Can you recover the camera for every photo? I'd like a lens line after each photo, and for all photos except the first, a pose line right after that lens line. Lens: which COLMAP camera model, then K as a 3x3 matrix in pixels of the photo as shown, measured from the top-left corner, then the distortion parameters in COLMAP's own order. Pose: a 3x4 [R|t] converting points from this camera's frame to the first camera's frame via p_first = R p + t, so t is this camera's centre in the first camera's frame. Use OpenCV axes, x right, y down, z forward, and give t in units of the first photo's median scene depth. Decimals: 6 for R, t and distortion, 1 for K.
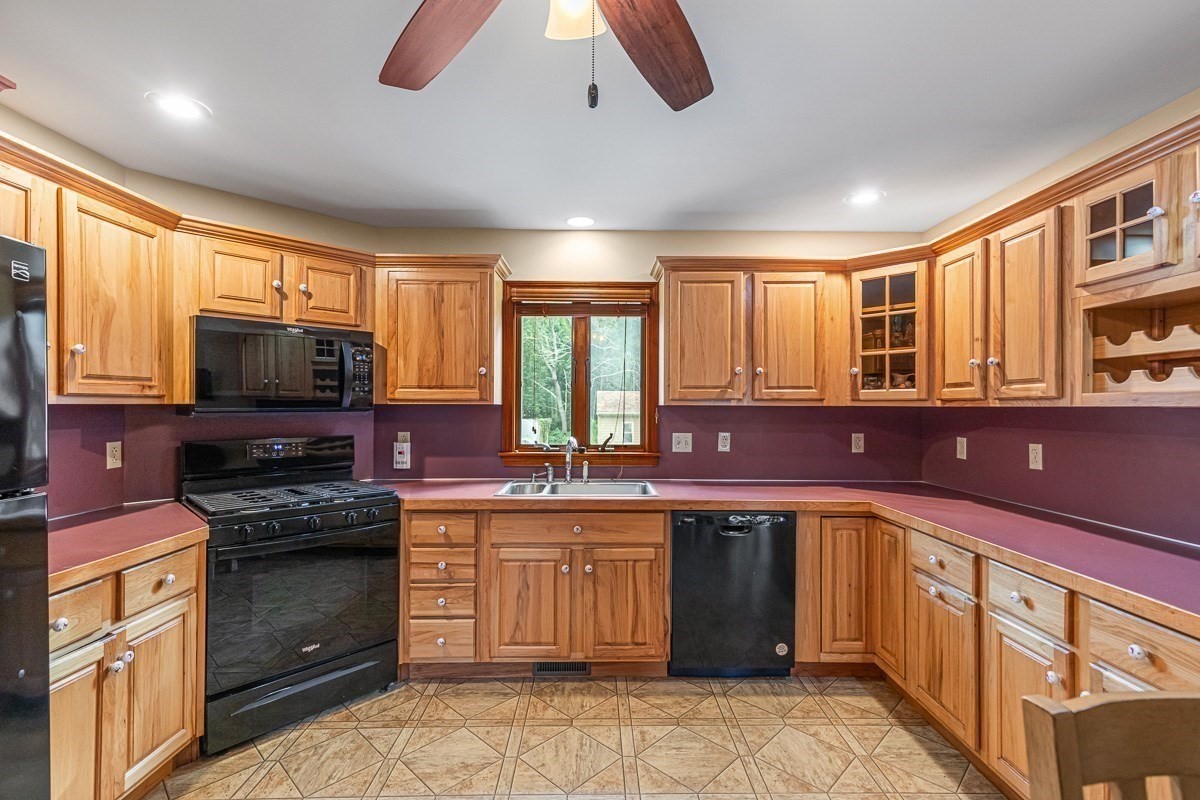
lens RADIAL K [[549.7, 0, 597.5], [0, 549.7, 400.7], [0, 0, 1]] dist [0.007916, 0.000894]
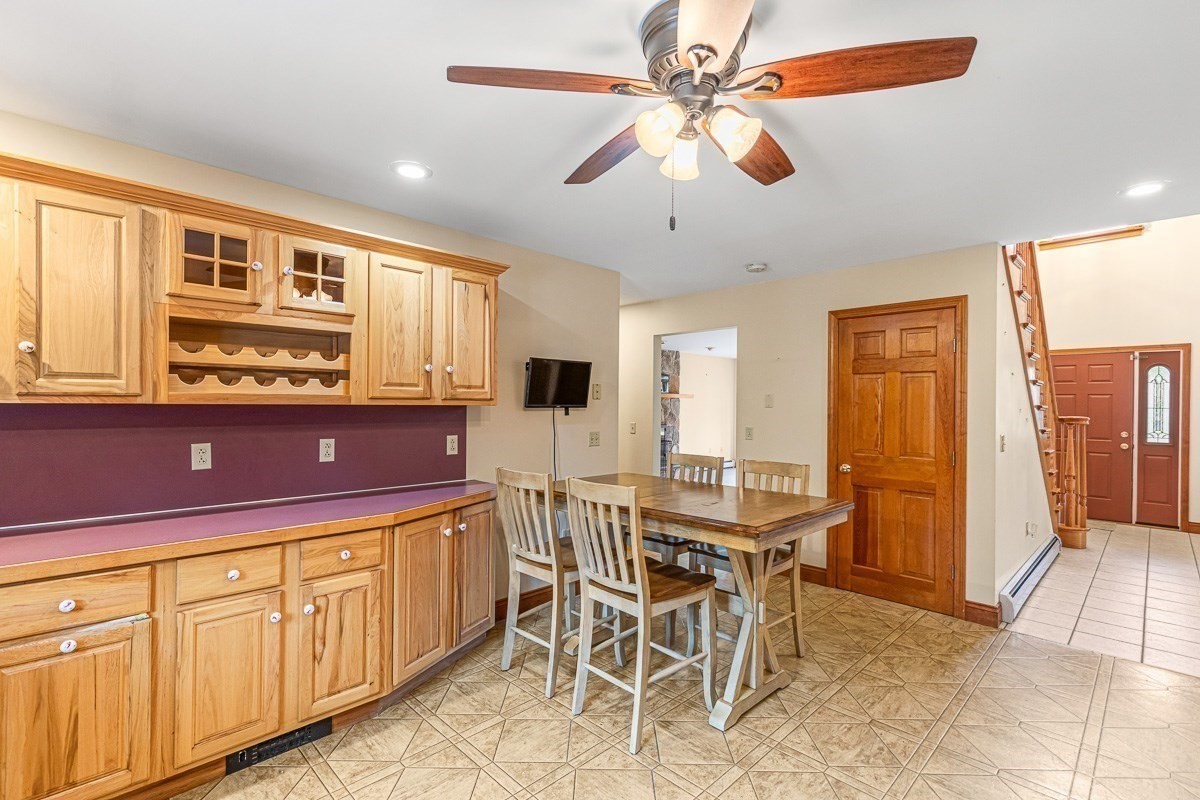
lens RADIAL K [[549.7, 0, 595.2], [0, 549.7, 406.8], [0, 0, 1]] dist [0.007916, 0.000894]
pose [[-0.693795, -0.012539, 0.720064, -0.364206], [-0.017574, 0.999845, 0.000478, 0.000872], [-0.719959, -0.012323, -0.693908, 0.822210]]
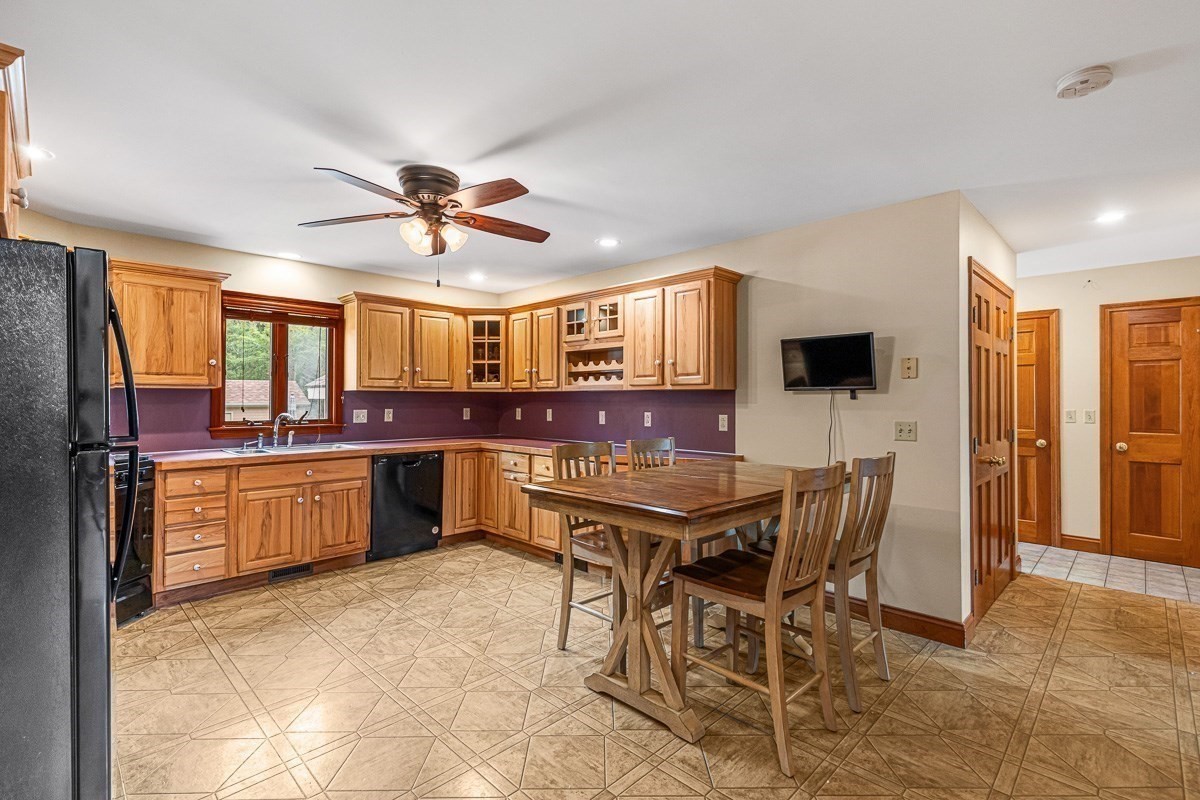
lens RADIAL K [[549.7, 0, 609.9], [0, 549.7, 395.7], [0, 0, 1]] dist [0.007916, 0.000894]
pose [[0.703586, 0.000845, 0.710609, -0.518566], [-0.004923, 0.999981, 0.003686, 0.015682], [-0.710593, -0.006092, 0.703577, -0.620731]]
